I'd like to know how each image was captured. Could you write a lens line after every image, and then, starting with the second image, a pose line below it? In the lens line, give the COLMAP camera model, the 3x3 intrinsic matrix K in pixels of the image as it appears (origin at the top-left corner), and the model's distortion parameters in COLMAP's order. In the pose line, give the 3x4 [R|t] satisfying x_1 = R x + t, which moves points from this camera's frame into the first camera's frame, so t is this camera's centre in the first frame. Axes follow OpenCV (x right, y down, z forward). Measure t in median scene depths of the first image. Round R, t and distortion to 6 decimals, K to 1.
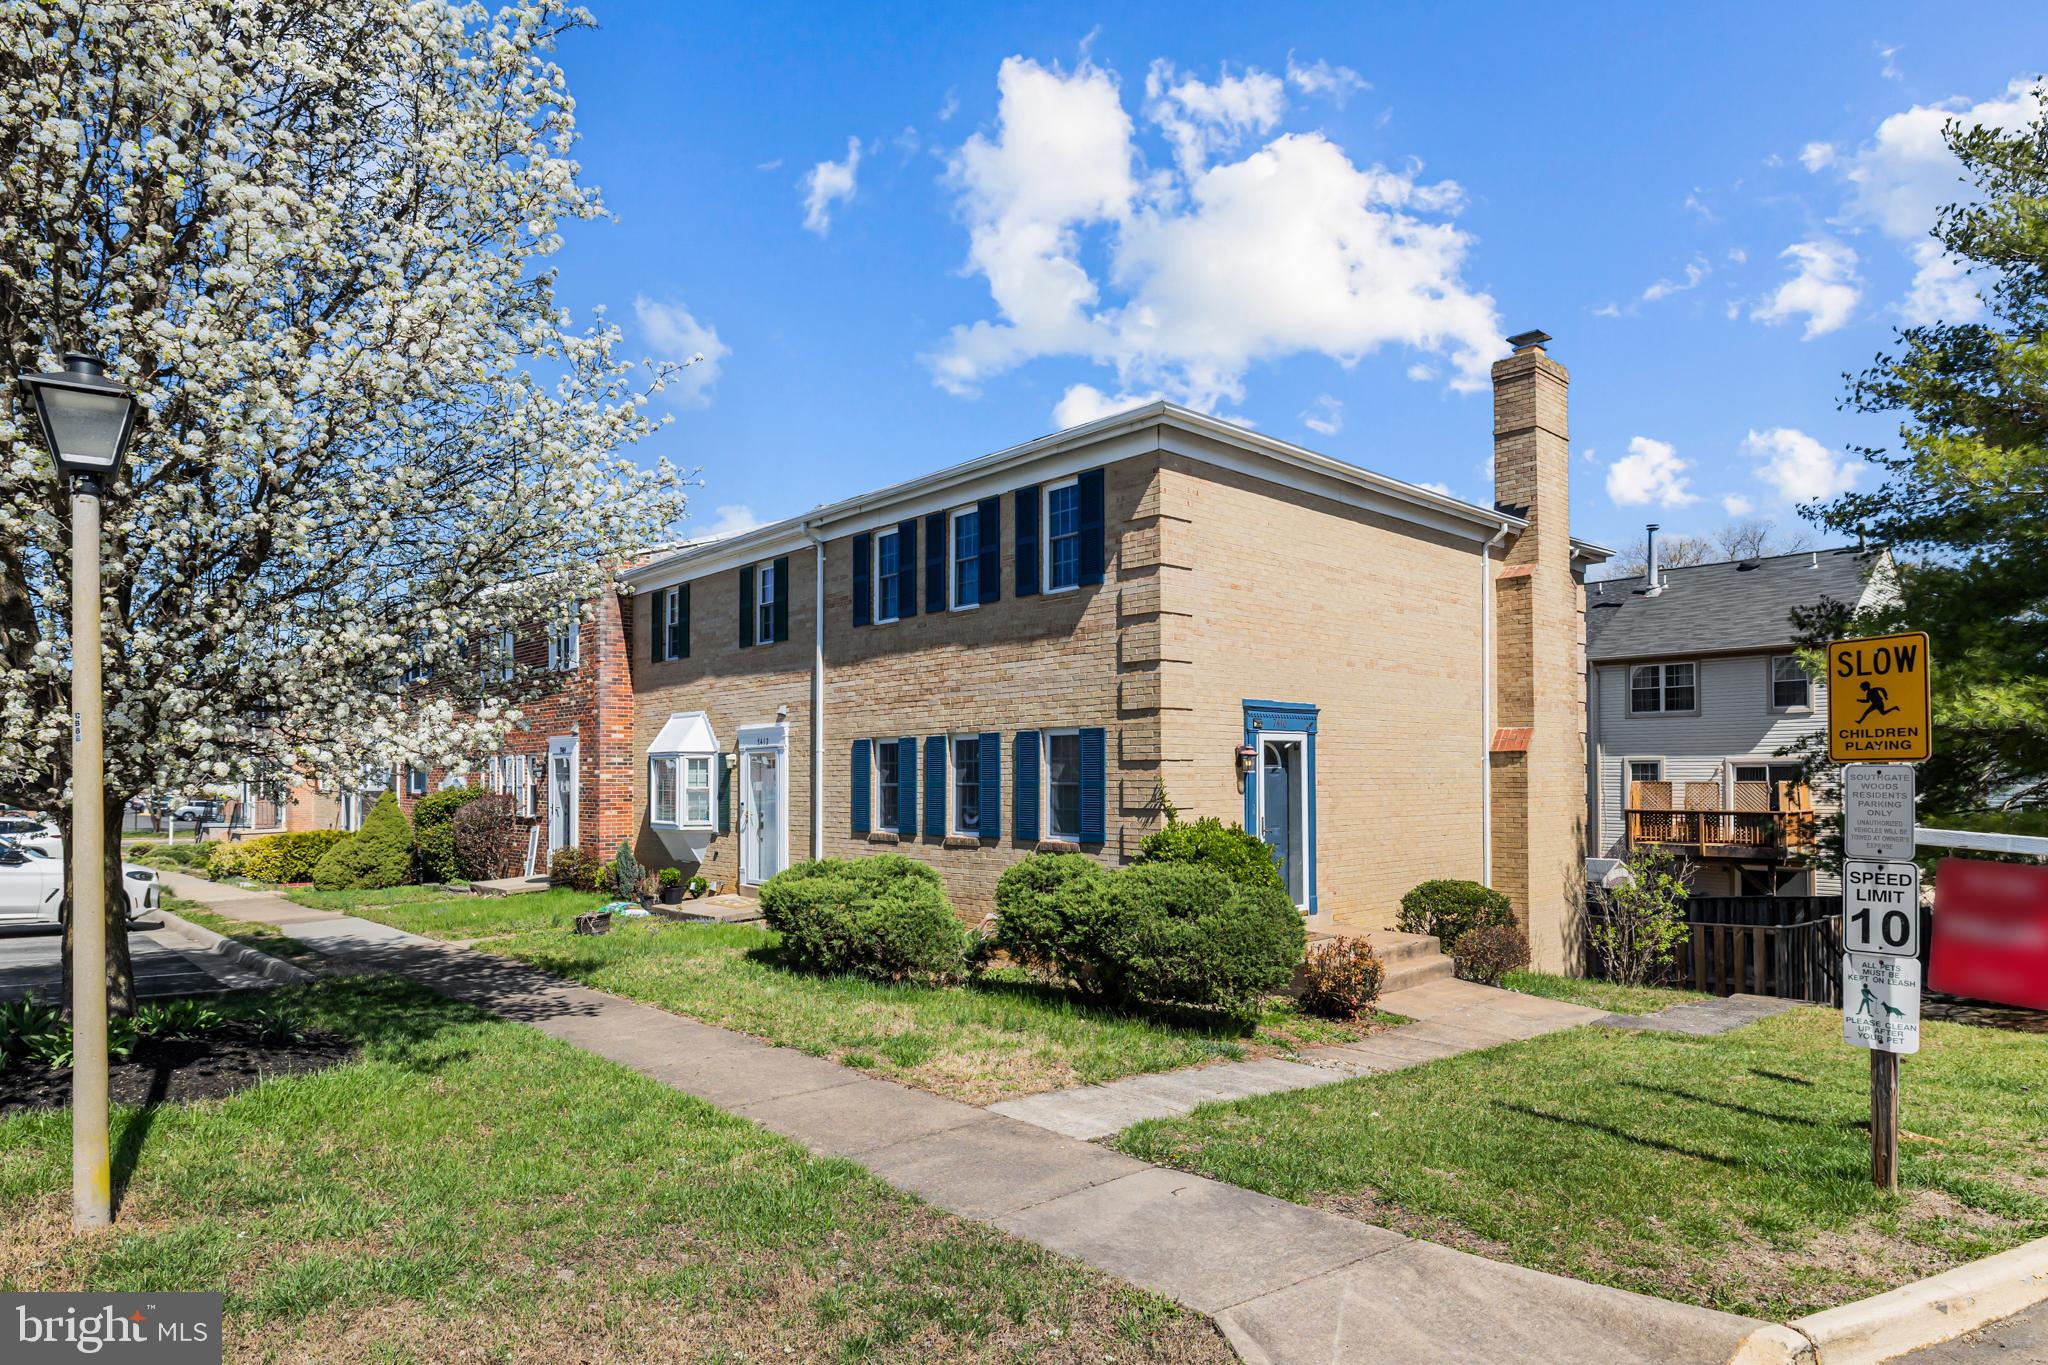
lens RADIAL K [[1172.8, 0, 1007.1], [0, 1172.8, 769.0], [0, 0, 1]] dist [-0.001628, -0.000168]
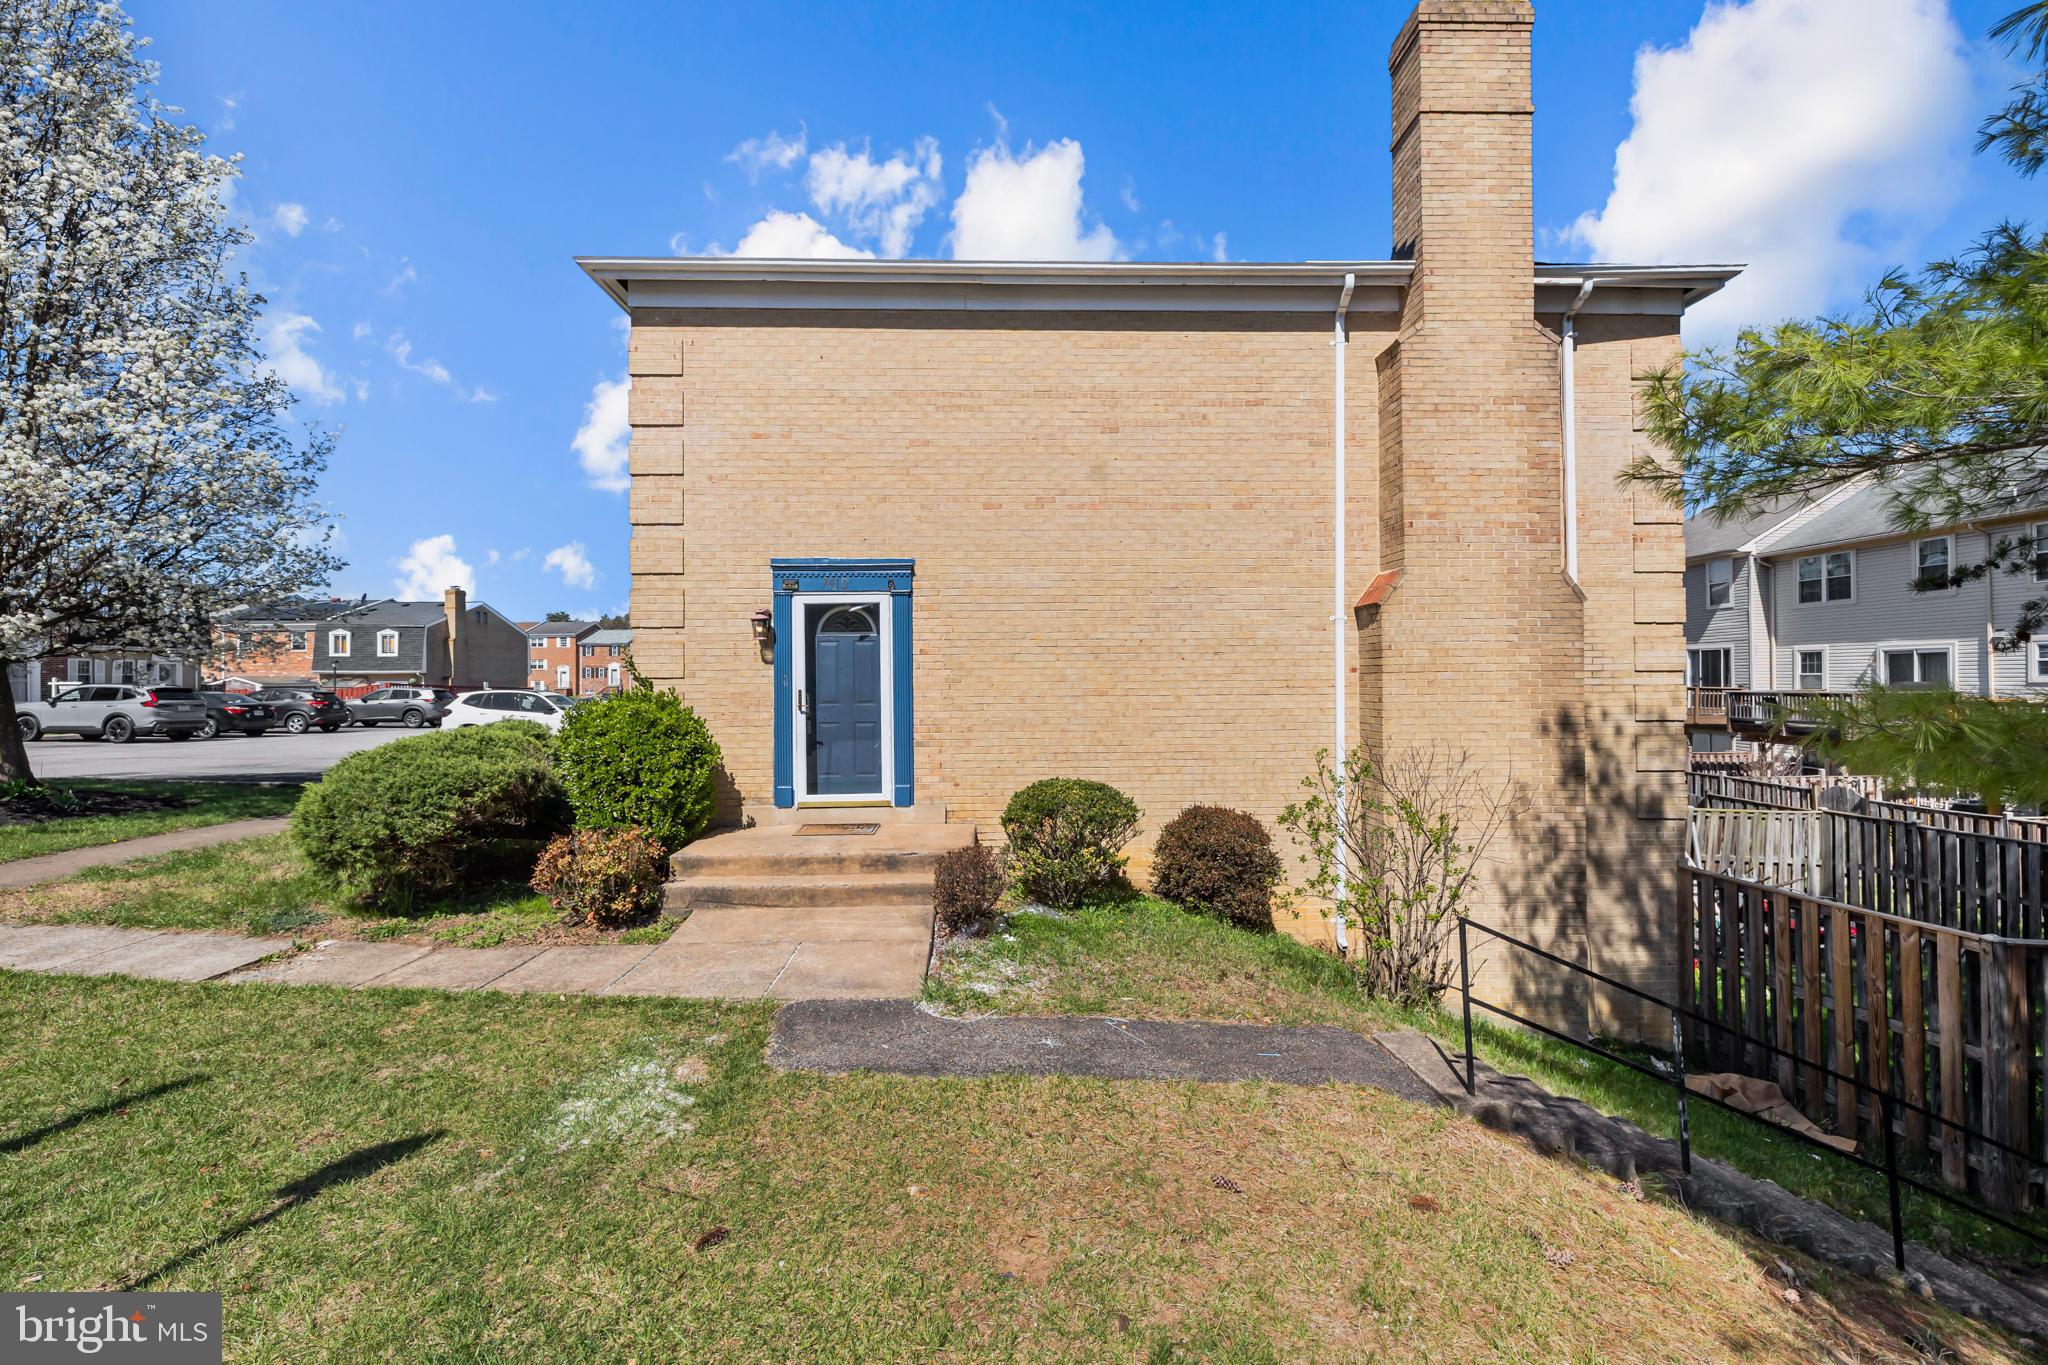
lens RADIAL K [[875.2, 0, 1019.6], [0, 875.2, 678.3], [0, 0, 1]] dist [-0.001194, -0.000135]
pose [[0.751040, -0.003290, -0.660249, 0.740171], [0.007151, 0.999969, 0.003152, 0.029574], [0.660218, -0.007088, 0.751040, 0.580804]]
